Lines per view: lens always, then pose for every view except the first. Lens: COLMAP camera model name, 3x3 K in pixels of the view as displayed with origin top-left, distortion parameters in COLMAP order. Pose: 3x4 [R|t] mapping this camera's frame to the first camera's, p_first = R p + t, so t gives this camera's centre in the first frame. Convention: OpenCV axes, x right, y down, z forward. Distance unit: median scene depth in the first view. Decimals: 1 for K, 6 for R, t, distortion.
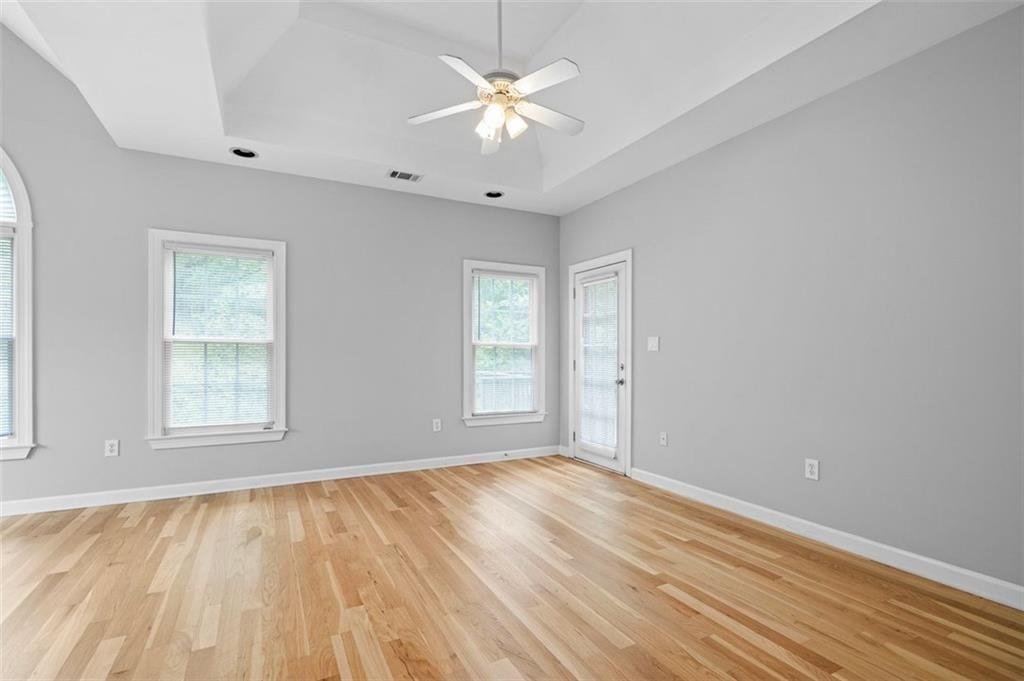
lens RADIAL K [[471.4, 0, 496.5], [0, 471.4, 356.7], [0, 0, 1]] dist [-0.004276, 0.003877]
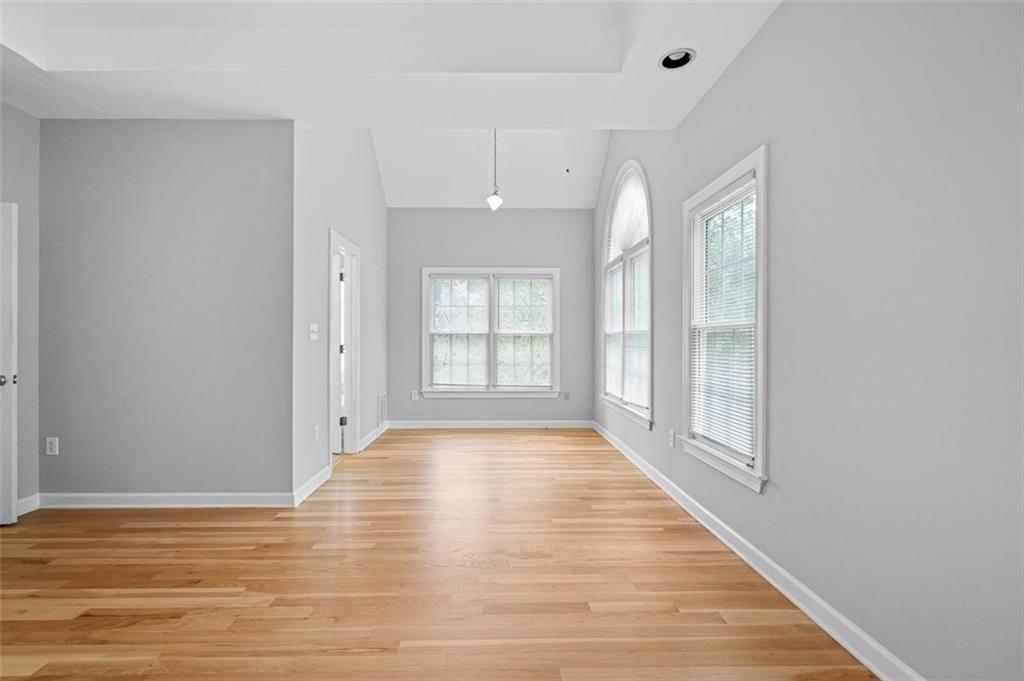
lens RADIAL K [[471.4, 0, 502.9], [0, 471.4, 338.5], [0, 0, 1]] dist [-0.004276, 0.003877]
pose [[-0.437078, -0.006363, -0.899401, 0.196028], [-0.003063, 0.999980, -0.005586, -0.006755], [0.899418, 0.000314, -0.437089, 0.973875]]
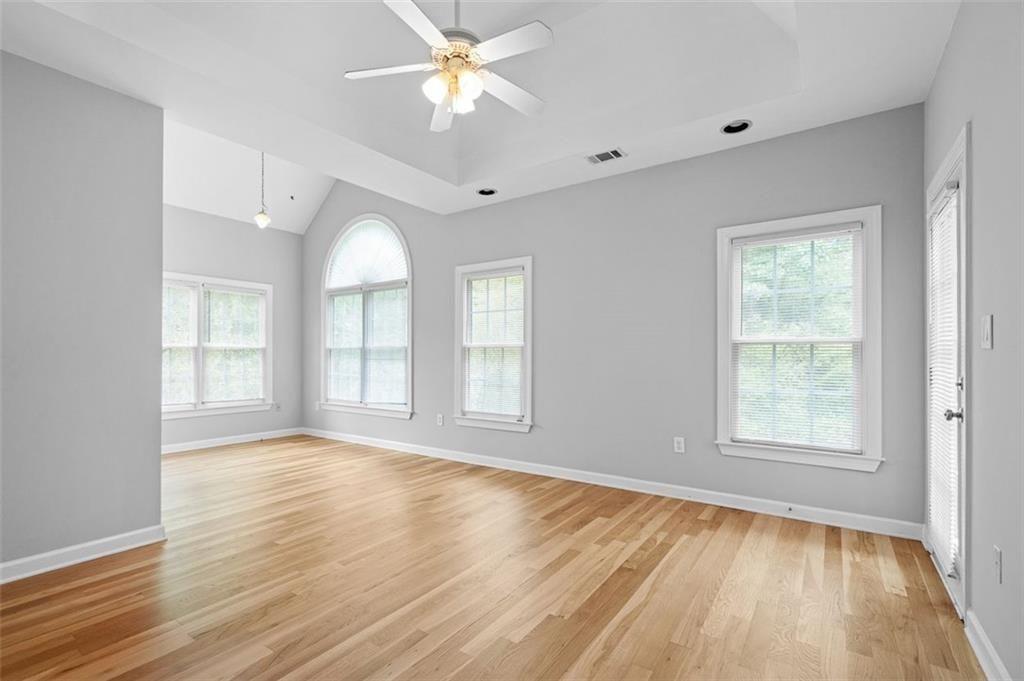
lens RADIAL K [[471.4, 0, 499.8], [0, 471.4, 354.4], [0, 0, 1]] dist [-0.004276, 0.003877]
pose [[0.466734, -0.003141, -0.884392, 0.509829], [-0.002392, 0.999986, -0.004814, -0.004198], [0.884394, 0.004363, 0.466720, 0.416010]]
